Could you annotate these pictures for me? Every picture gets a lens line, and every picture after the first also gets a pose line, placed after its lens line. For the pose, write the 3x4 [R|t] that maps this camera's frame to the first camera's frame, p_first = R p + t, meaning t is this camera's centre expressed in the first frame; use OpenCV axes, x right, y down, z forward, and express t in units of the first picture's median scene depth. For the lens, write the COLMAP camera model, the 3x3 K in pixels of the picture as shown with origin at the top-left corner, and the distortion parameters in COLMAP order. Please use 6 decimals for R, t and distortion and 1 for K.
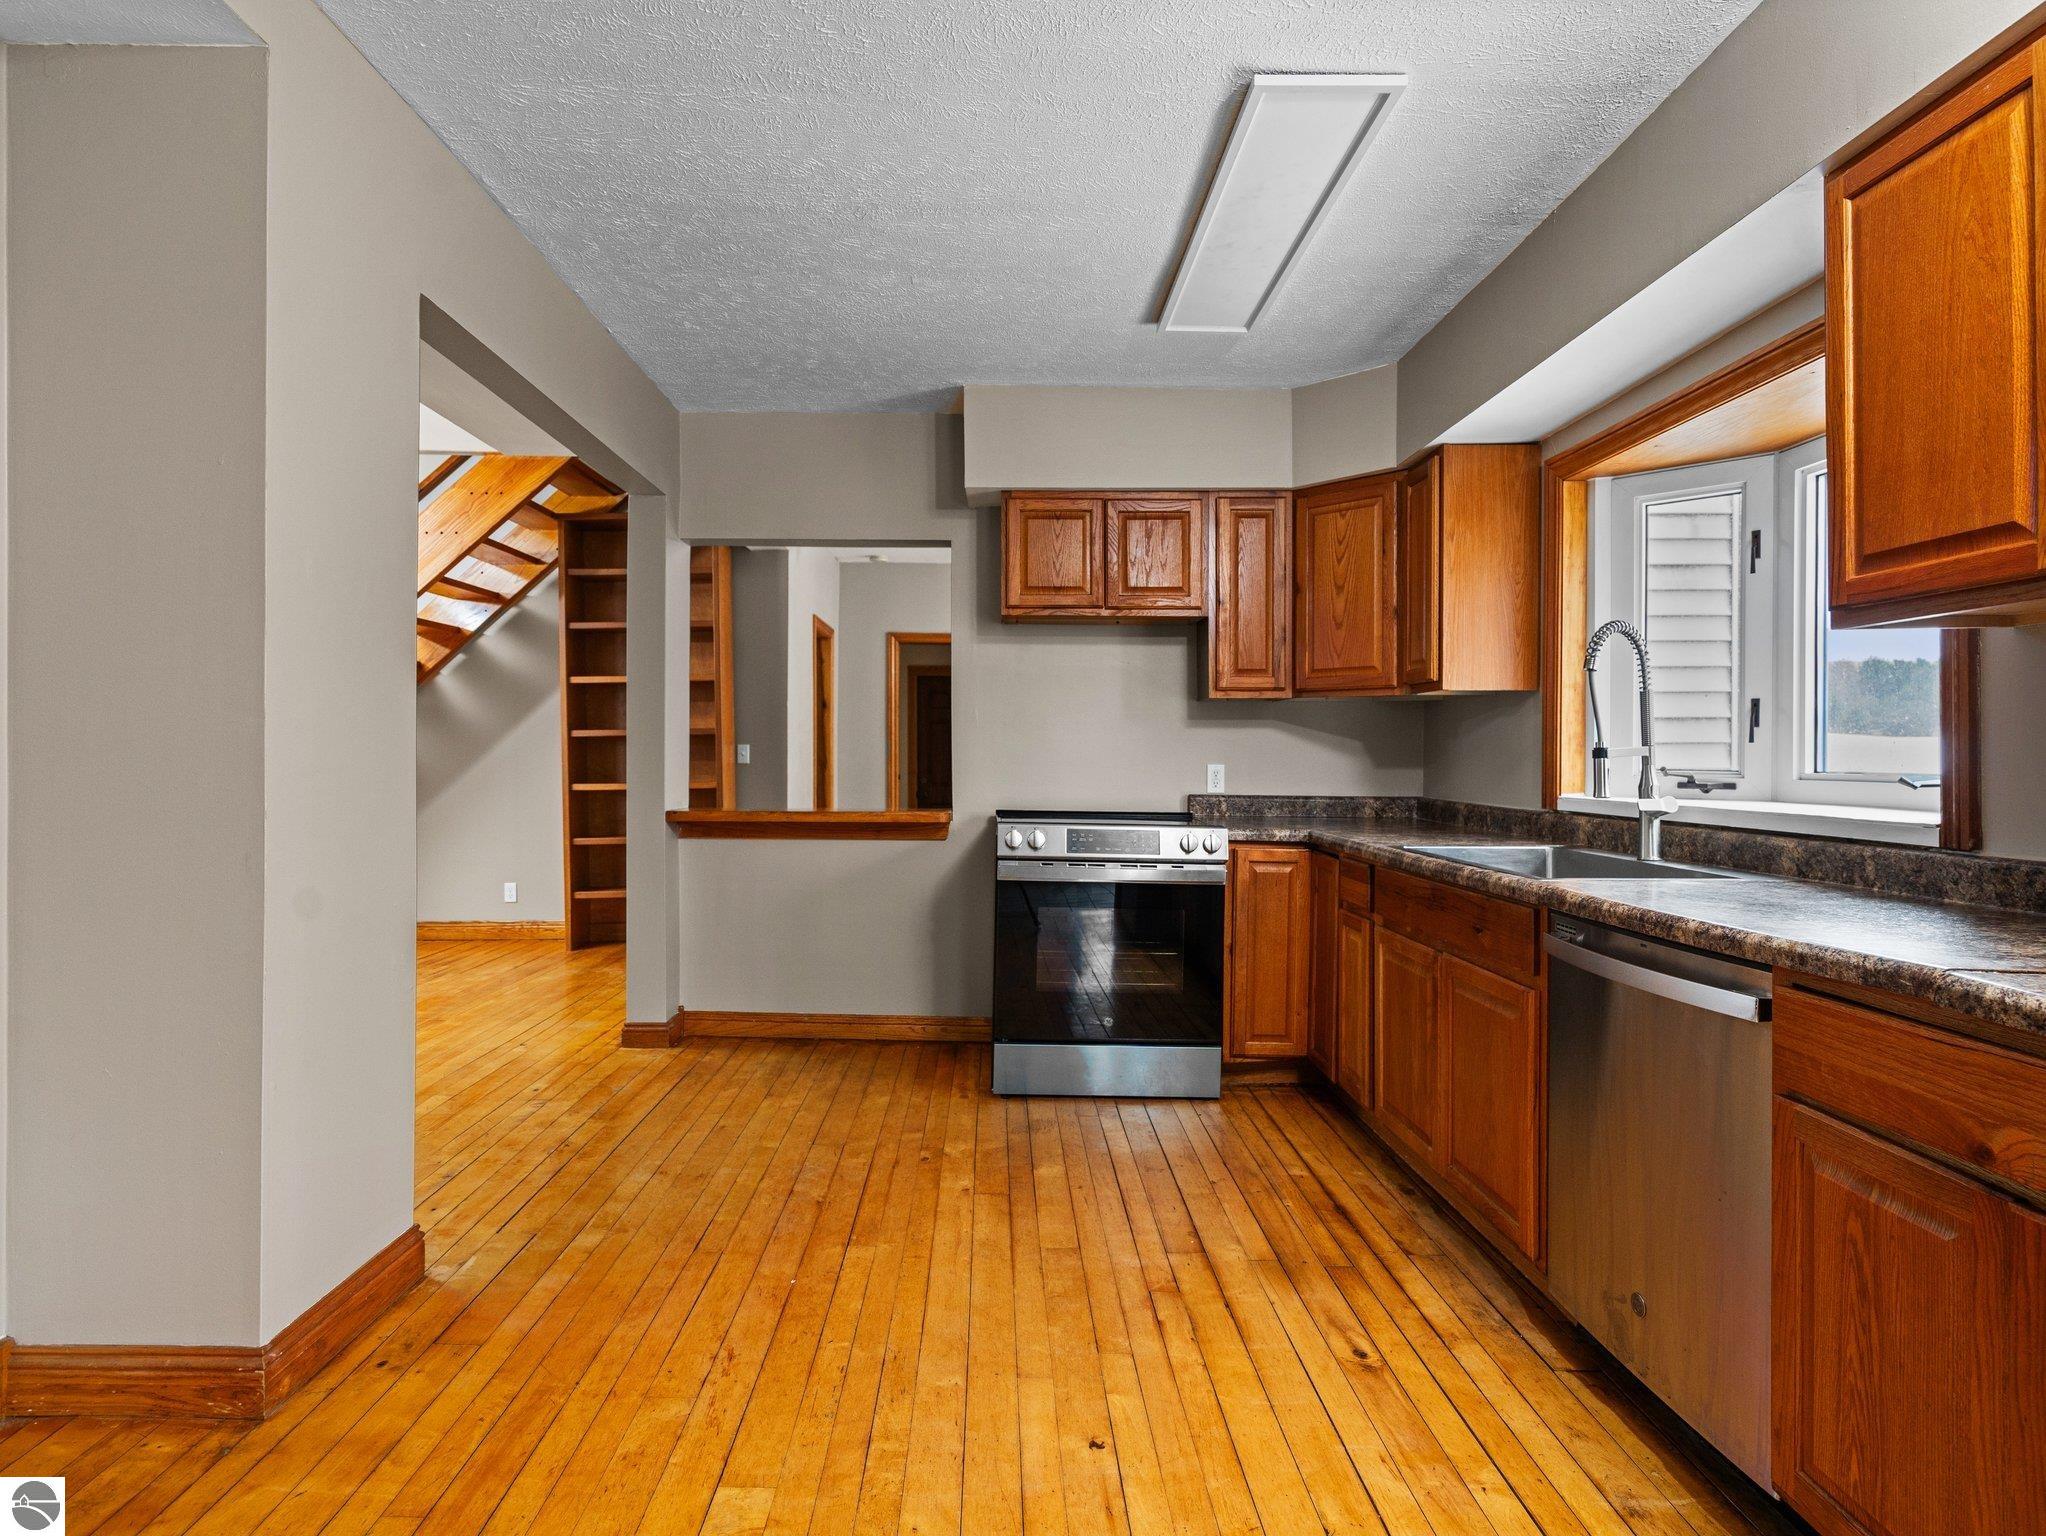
lens RADIAL K [[1052.7, 0, 1022.7], [0, 1052.7, 759.6], [0, 0, 1]] dist [-0.004568, 0.002710]
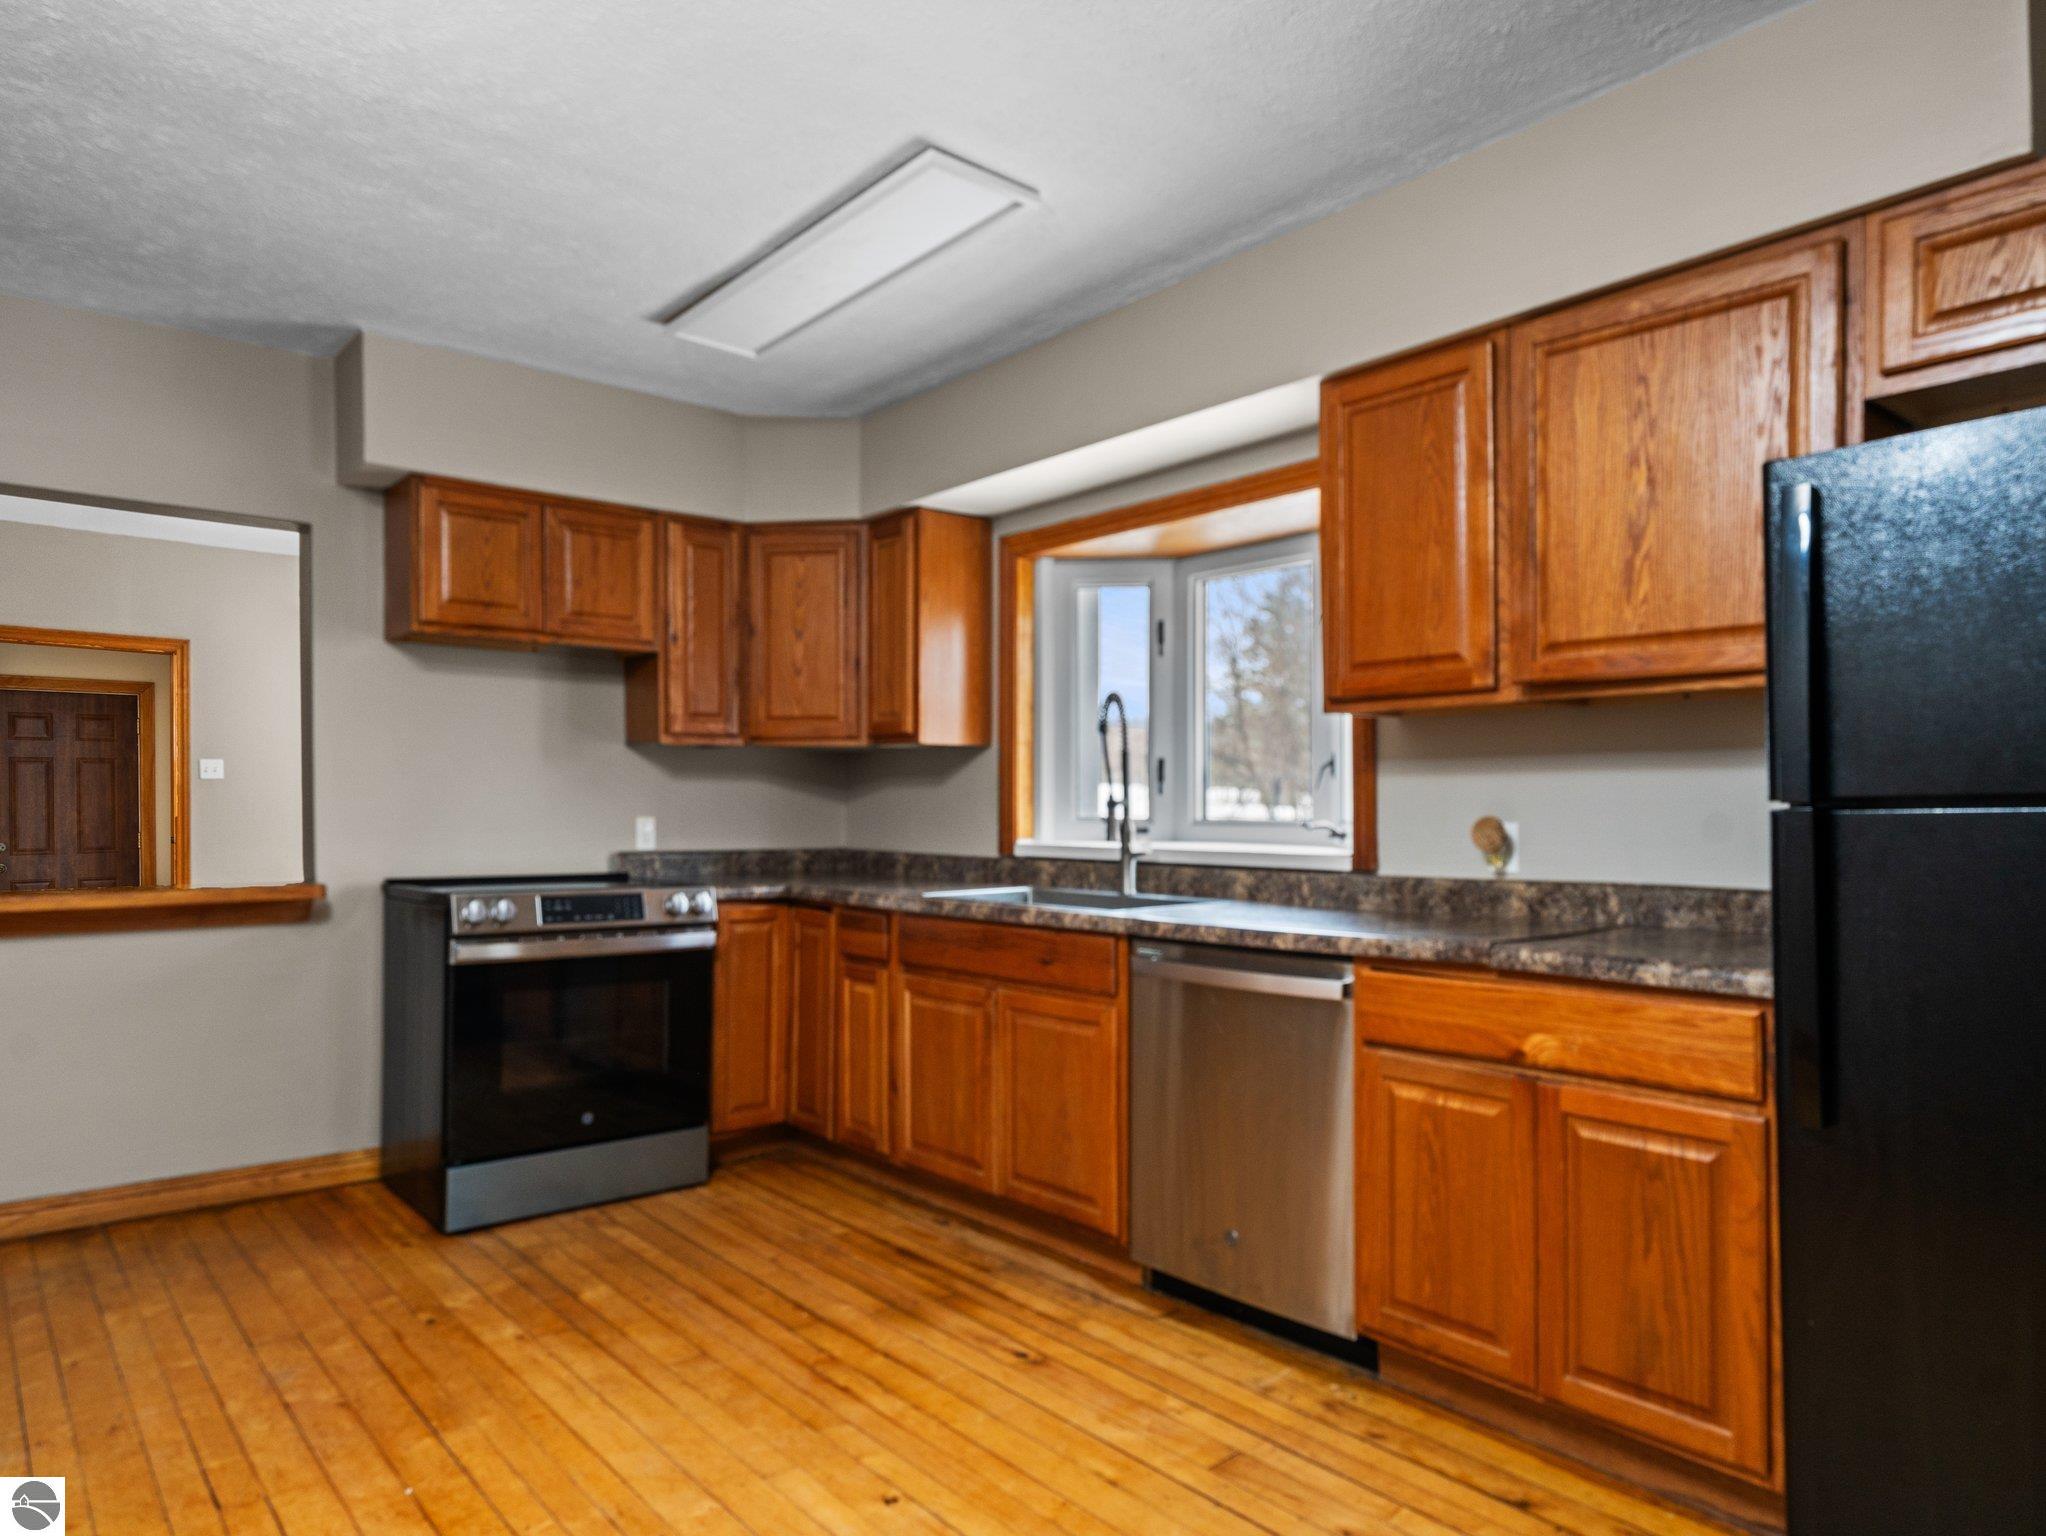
lens RADIAL K [[1191.6, 0, 1028.7], [0, 1191.6, 811.4], [0, 0, 1]] dist [-0.003540, 0.002564]
pose [[0.773582, -0.007703, 0.633649, -0.302179], [0.007127, 0.999969, 0.003455, -0.002699], [-0.633656, 0.001843, 0.773613, 0.023991]]
